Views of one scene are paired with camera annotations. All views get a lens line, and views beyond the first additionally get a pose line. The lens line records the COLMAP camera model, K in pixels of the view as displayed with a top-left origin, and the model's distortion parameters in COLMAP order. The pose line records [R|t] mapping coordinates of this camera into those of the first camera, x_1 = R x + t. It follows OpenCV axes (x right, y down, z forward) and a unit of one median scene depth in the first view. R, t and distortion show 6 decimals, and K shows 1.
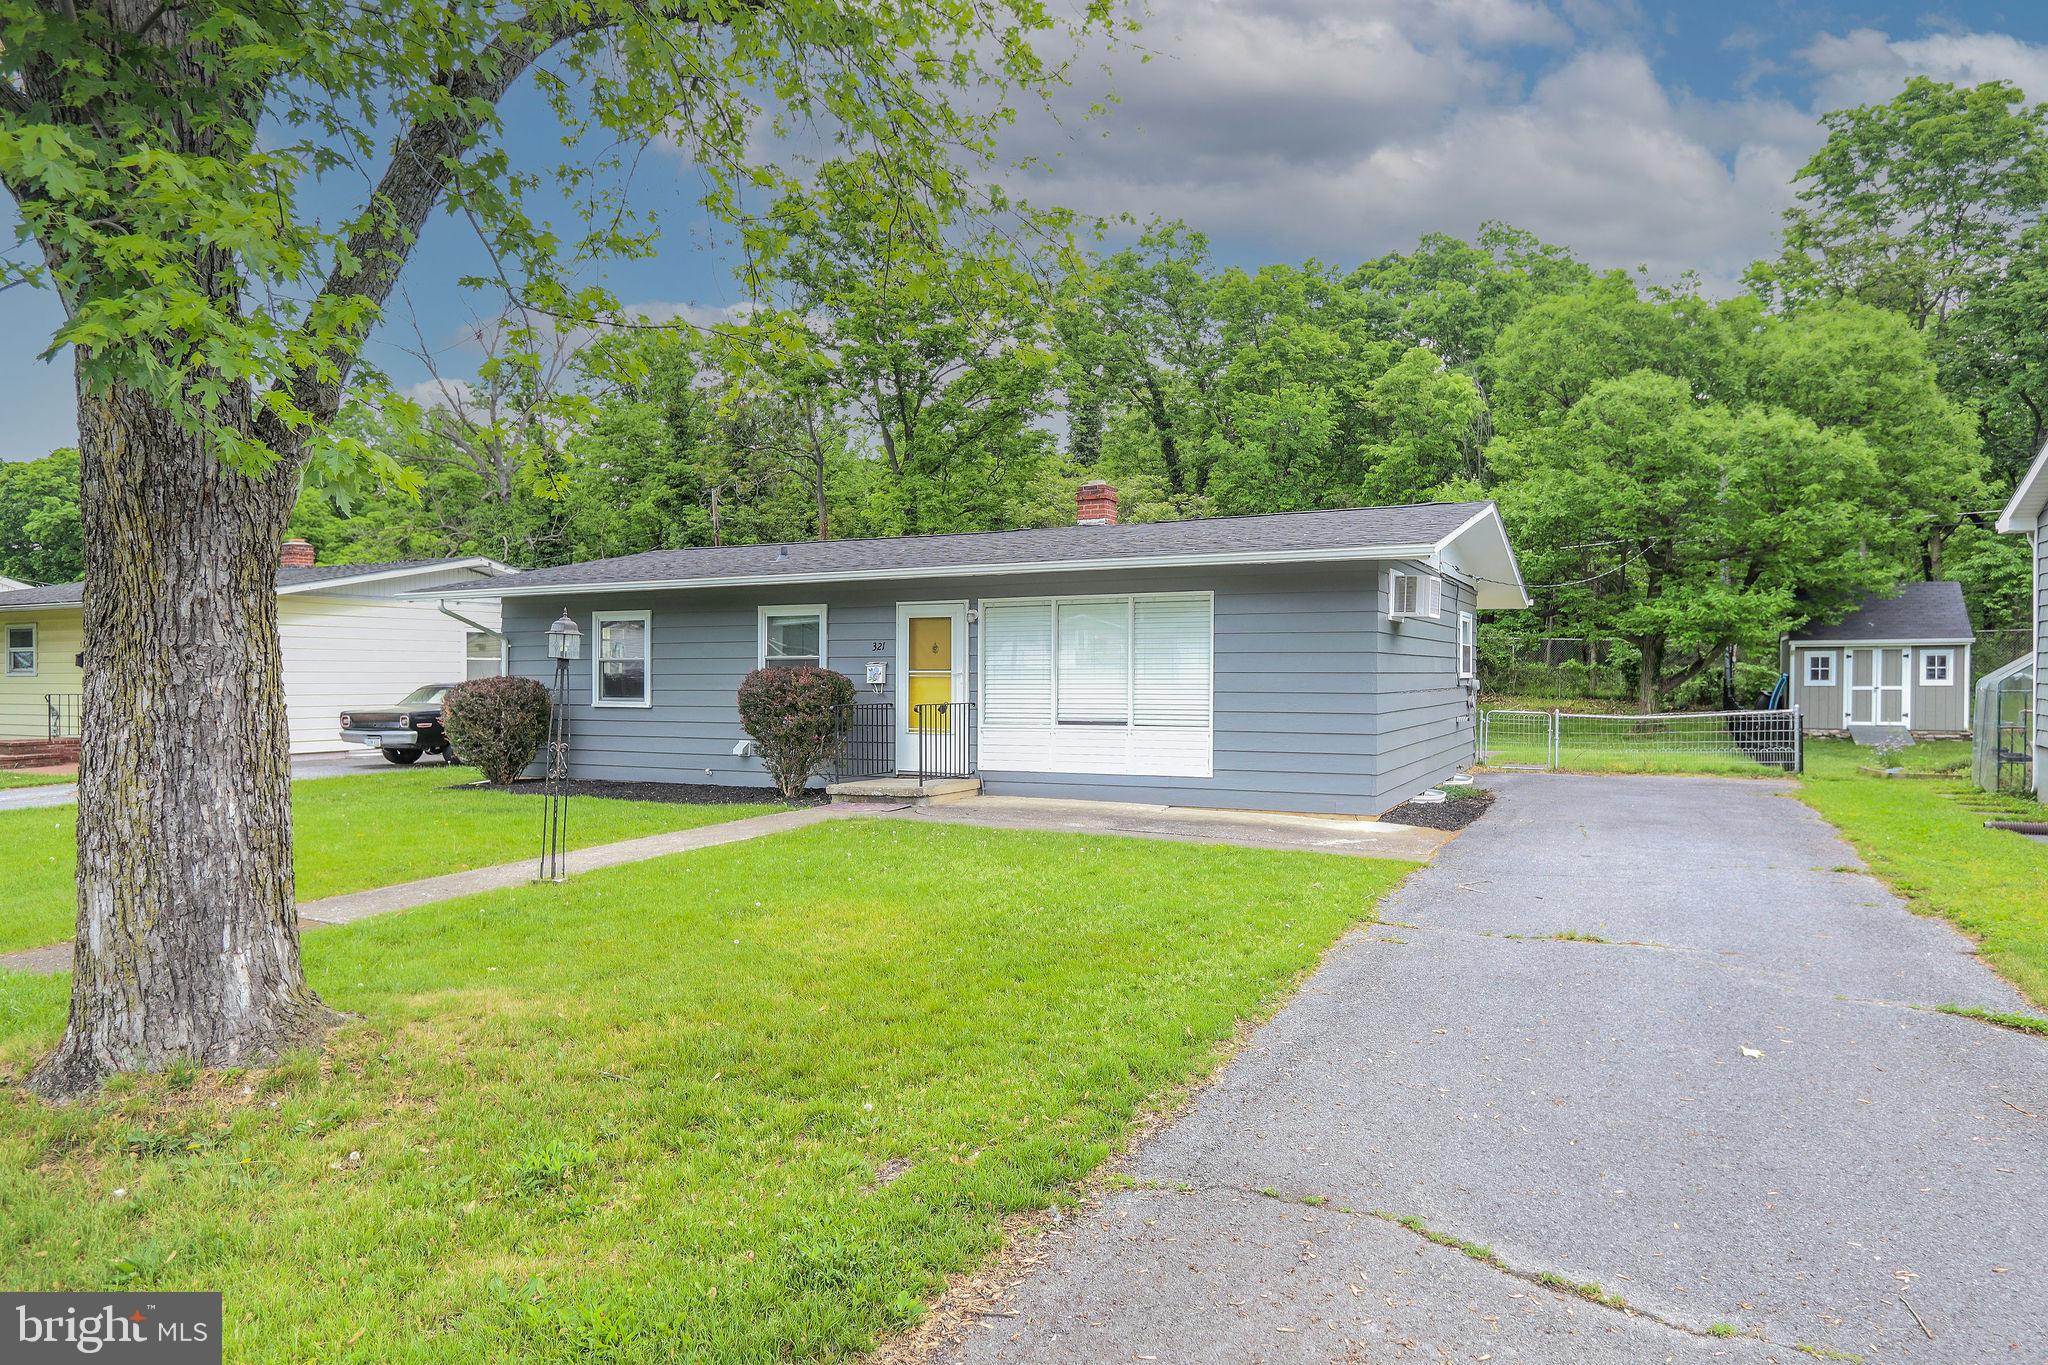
lens RADIAL K [[1159.2, 0, 1023.4], [0, 1159.2, 680.8], [0, 0, 1]] dist [-0.009188, 0.002581]
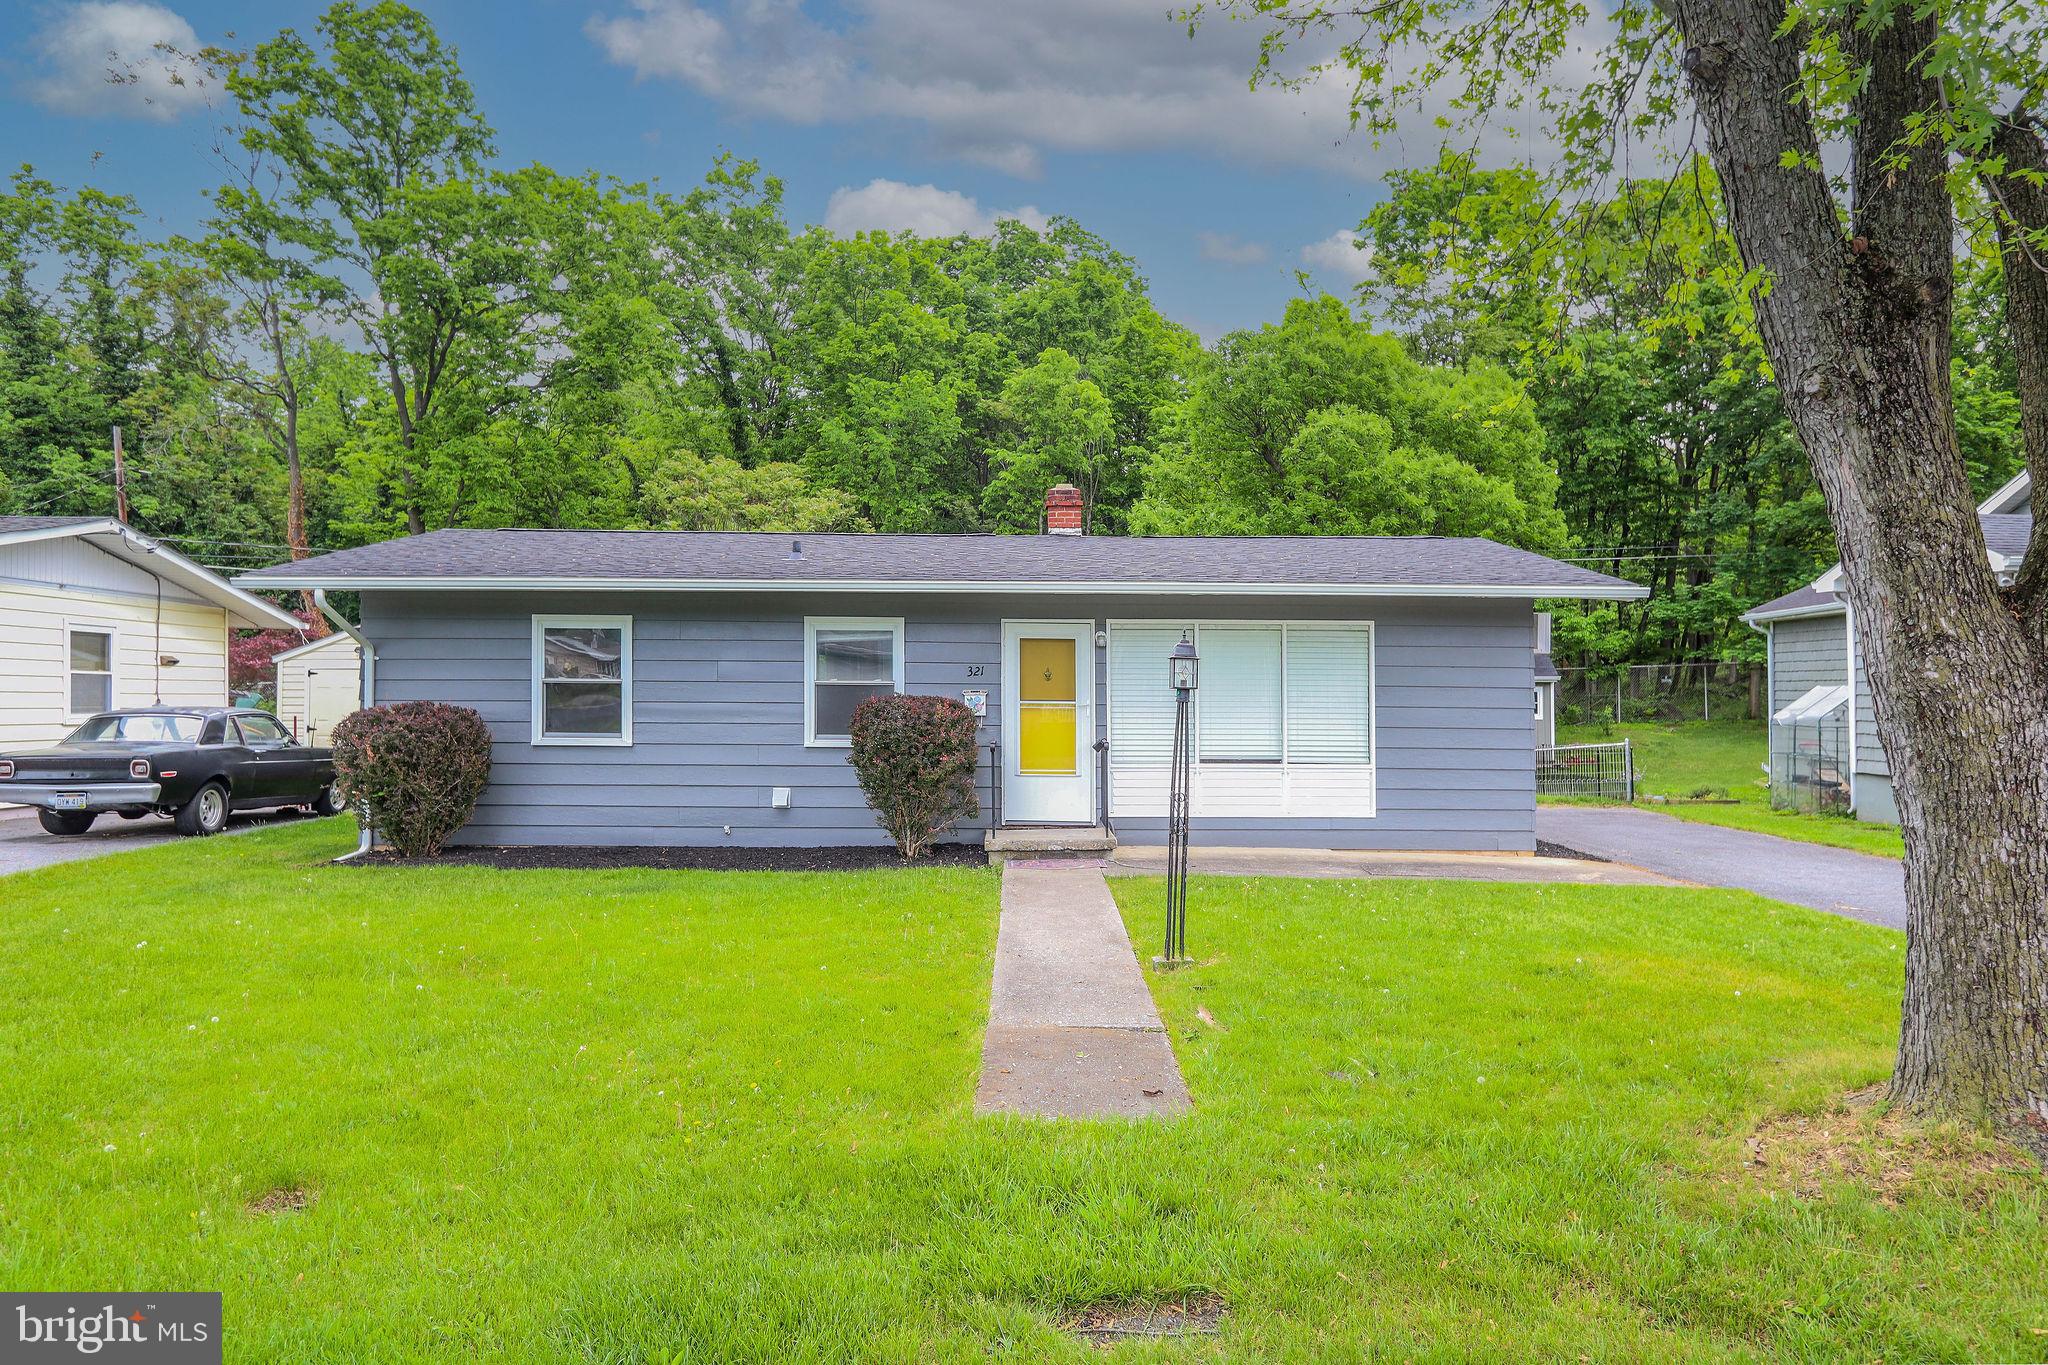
lens RADIAL K [[1379.1, 0, 1019.1], [0, 1379.1, 687.0], [0, 0, 1]] dist [-0.009590, 0.004109]
pose [[0.899867, 0.014193, 0.435934, -0.488523], [-0.007760, 0.999833, -0.016534, -0.002113], [-0.436096, 0.011496, 0.899827, 0.091911]]
